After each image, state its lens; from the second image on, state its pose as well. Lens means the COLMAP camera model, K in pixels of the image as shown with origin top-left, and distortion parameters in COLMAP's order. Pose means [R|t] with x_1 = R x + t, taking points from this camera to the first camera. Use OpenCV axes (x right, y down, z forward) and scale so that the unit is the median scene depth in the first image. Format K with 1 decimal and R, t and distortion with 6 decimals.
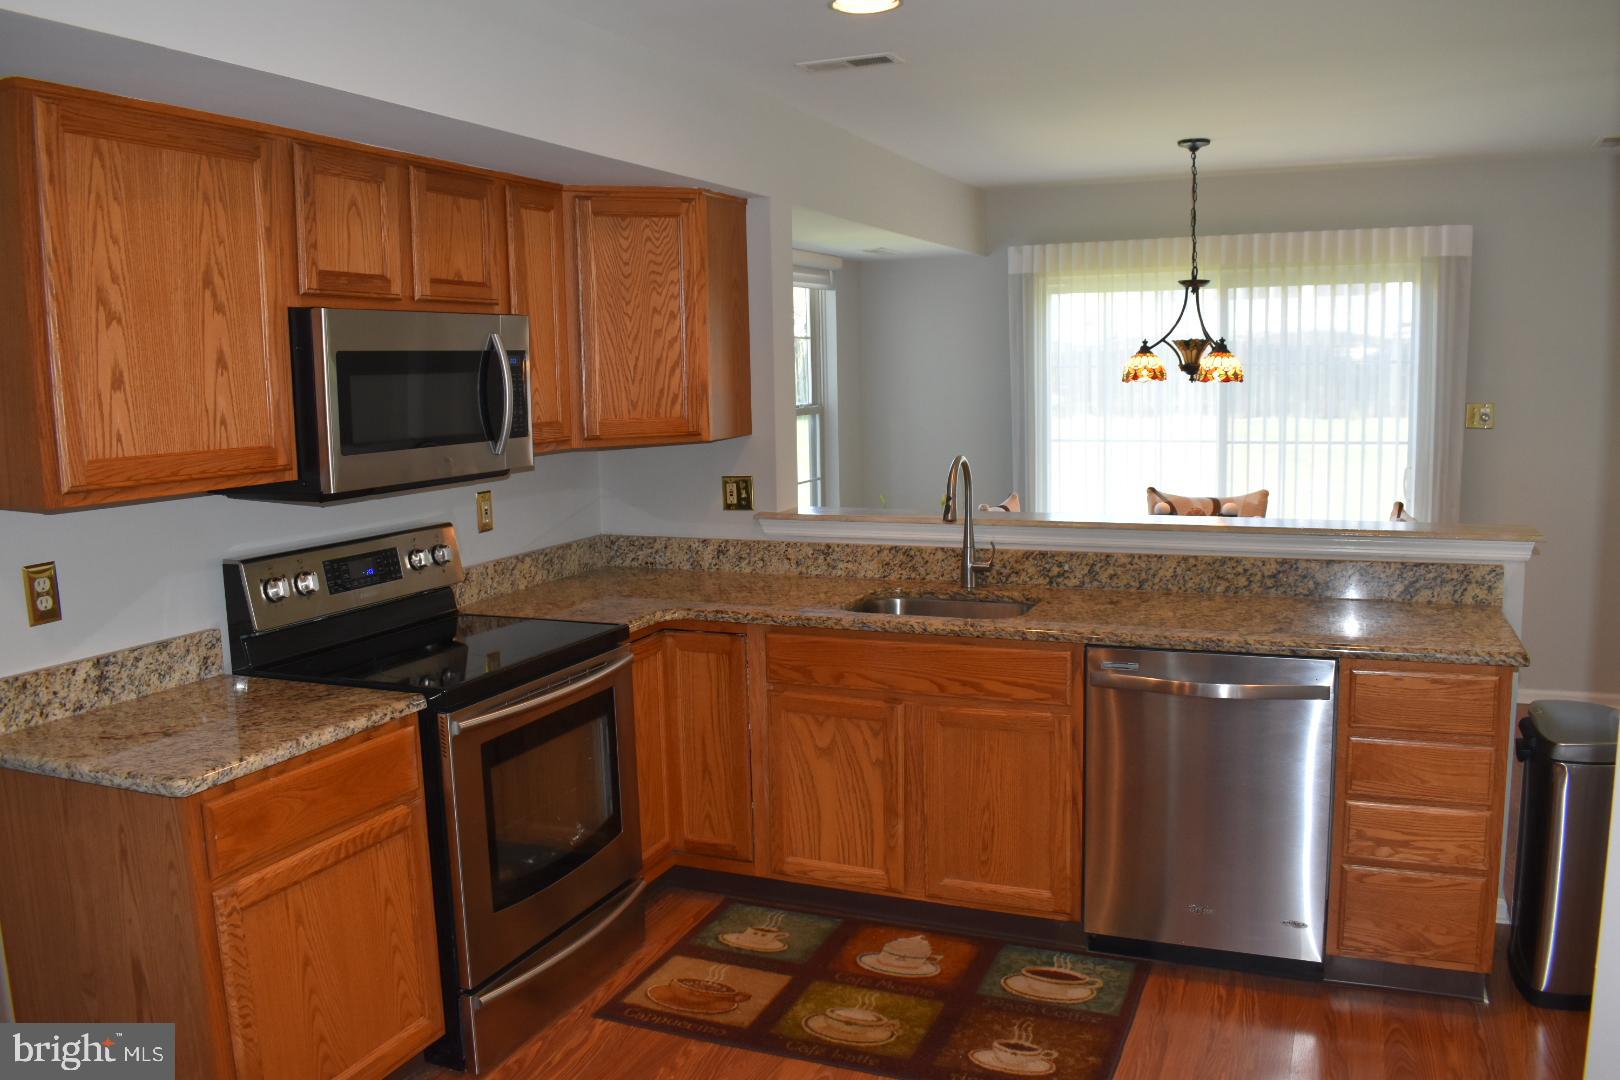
lens RADIAL K [[1261.8, 0, 813.8], [0, 1261.8, 544.5], [0, 0, 1]] dist [-0.100786, 0.019671]
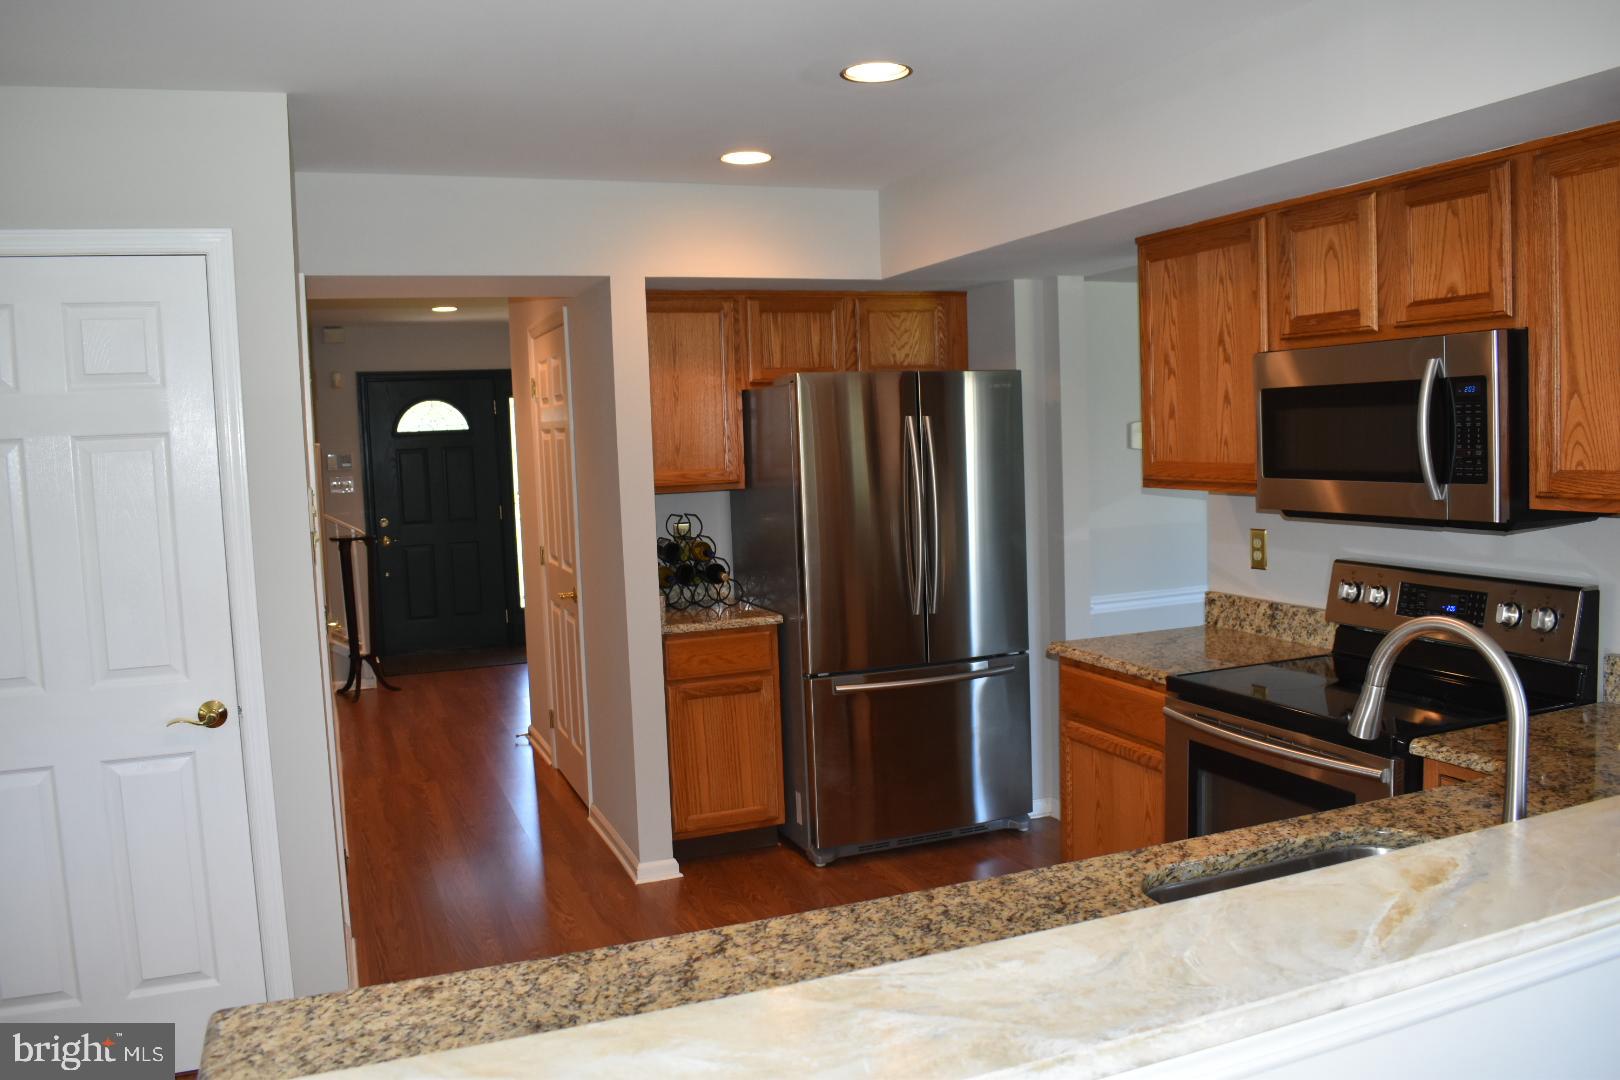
lens RADIAL K [[1261.8, 0, 813.8], [0, 1261.8, 544.5], [0, 0, 1]] dist [-0.100786, 0.019671]
pose [[-0.707014, 0.111929, -0.698286, 0.753522], [-0.043276, 0.978698, 0.200693, -0.228433], [0.705874, 0.172111, -0.687109, 1.526016]]
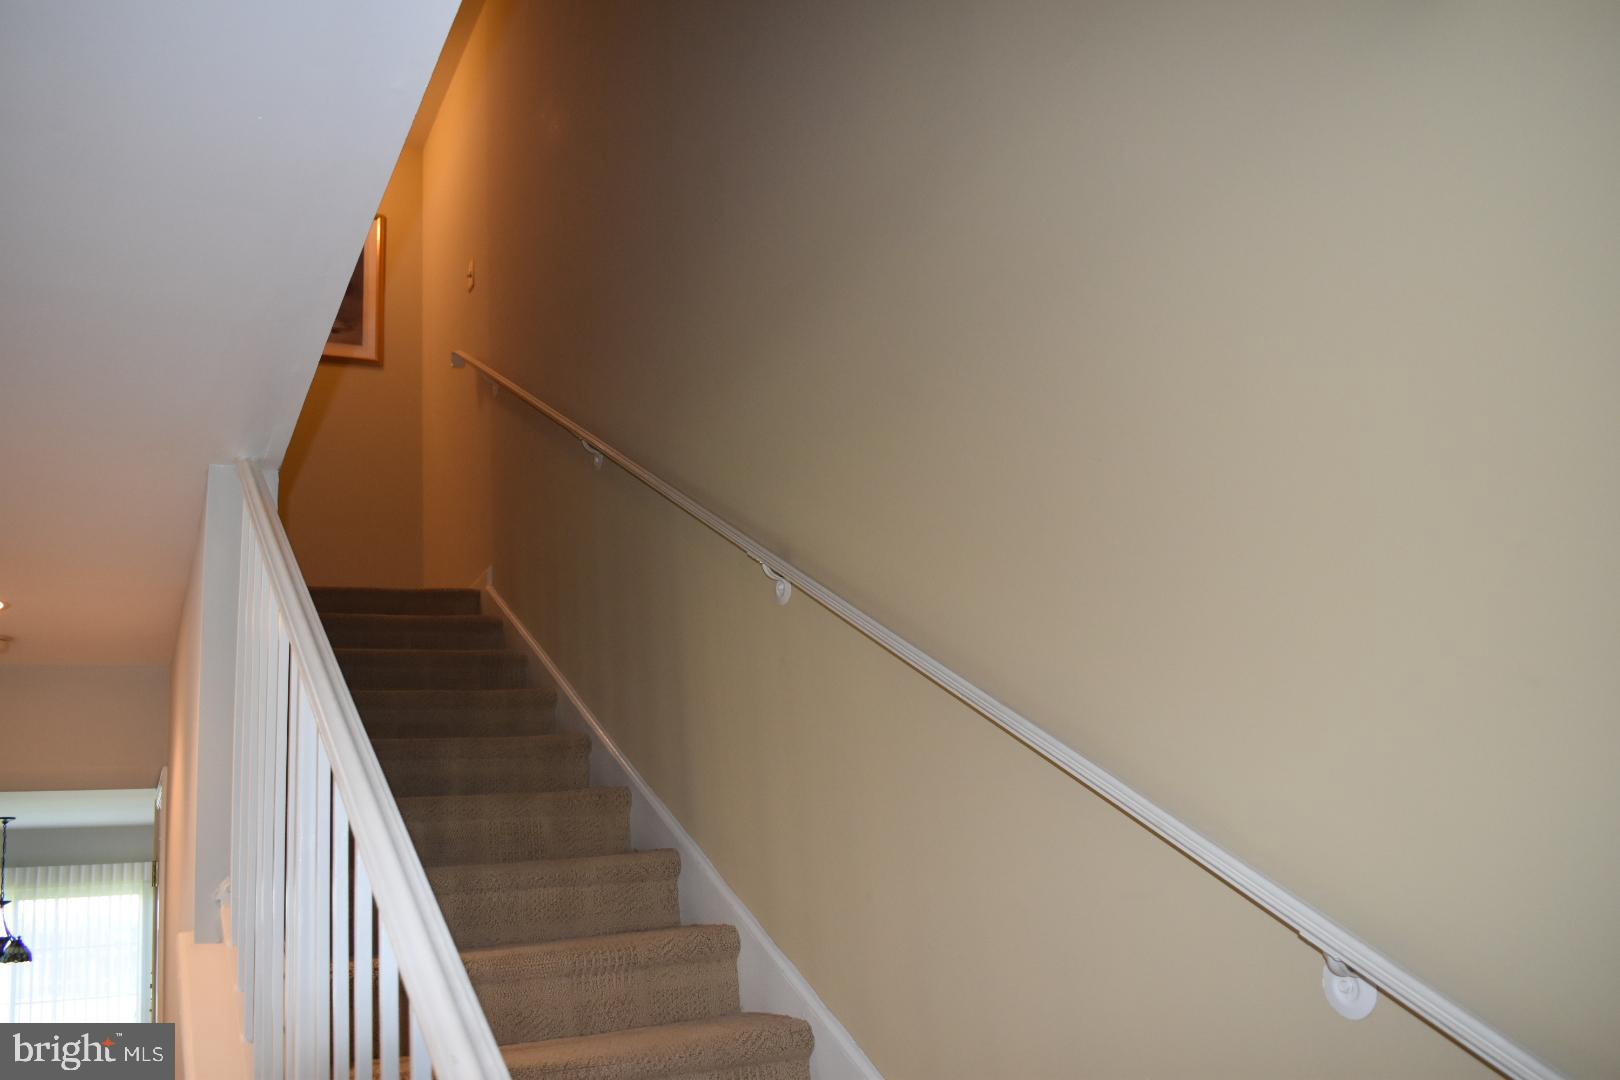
lens RADIAL K [[1261.8, 0, 813.8], [0, 1261.8, 544.5], [0, 0, 1]] dist [-0.100786, 0.019671]
pose [[0.648506, 0.192985, 0.736341, -0.612601], [0.187336, 0.897116, -0.400111, 0.503555], [-0.737798, 0.397417, 0.545631, -2.023823]]
